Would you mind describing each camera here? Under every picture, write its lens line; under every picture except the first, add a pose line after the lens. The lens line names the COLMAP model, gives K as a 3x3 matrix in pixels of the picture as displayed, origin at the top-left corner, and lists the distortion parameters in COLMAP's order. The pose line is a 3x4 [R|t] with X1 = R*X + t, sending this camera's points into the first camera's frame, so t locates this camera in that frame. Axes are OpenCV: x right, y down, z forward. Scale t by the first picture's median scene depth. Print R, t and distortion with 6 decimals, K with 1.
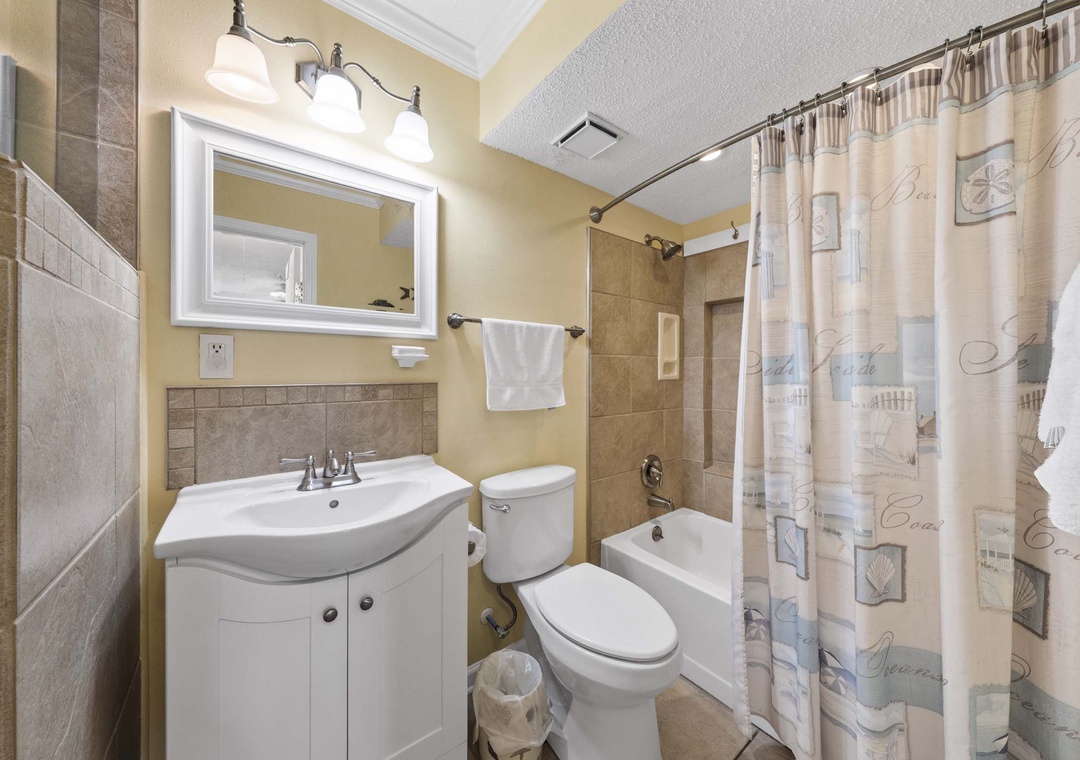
lens RADIAL K [[388.0, 0, 540.7], [0, 388.0, 373.8], [0, 0, 1]] dist [-0.000135, 0.000025]
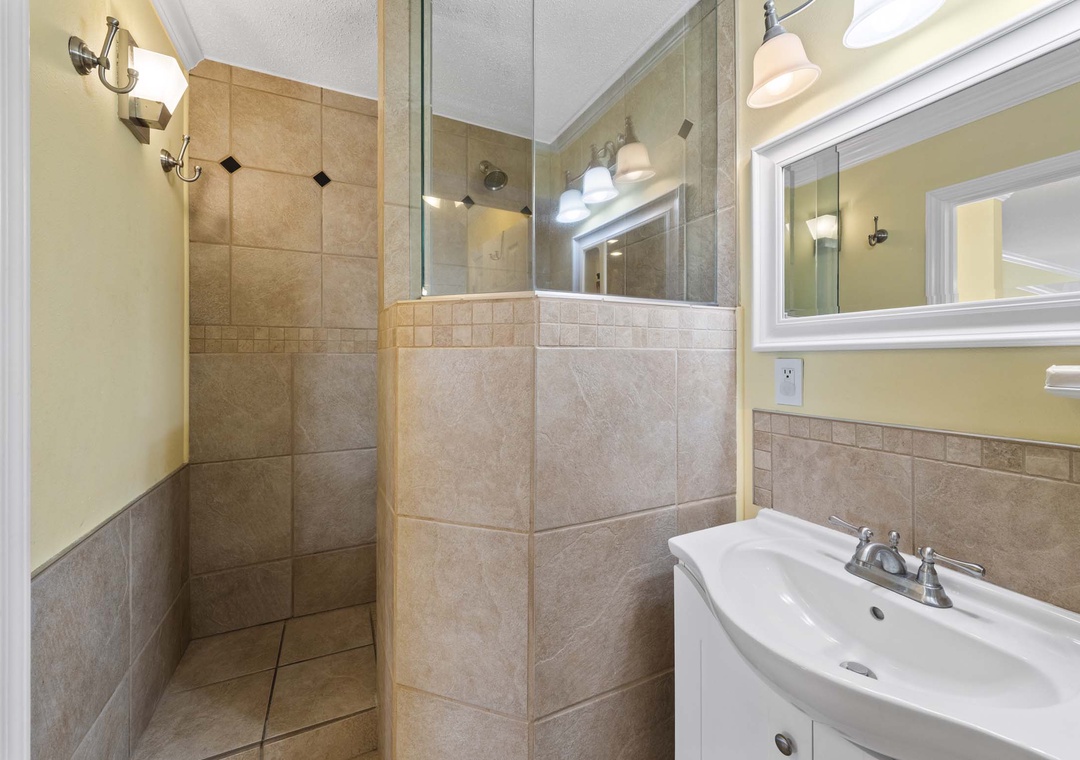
lens RADIAL K [[427.2, 0, 542.2], [0, 427.2, 362.2], [0, 0, 1]] dist [-0.000125, -0.000214]
pose [[-0.204328, 0.005277, -0.978888, 0.304990], [-0.001743, 0.999982, 0.005754, -0.097552], [0.978901, 0.002882, -0.204315, 0.625482]]
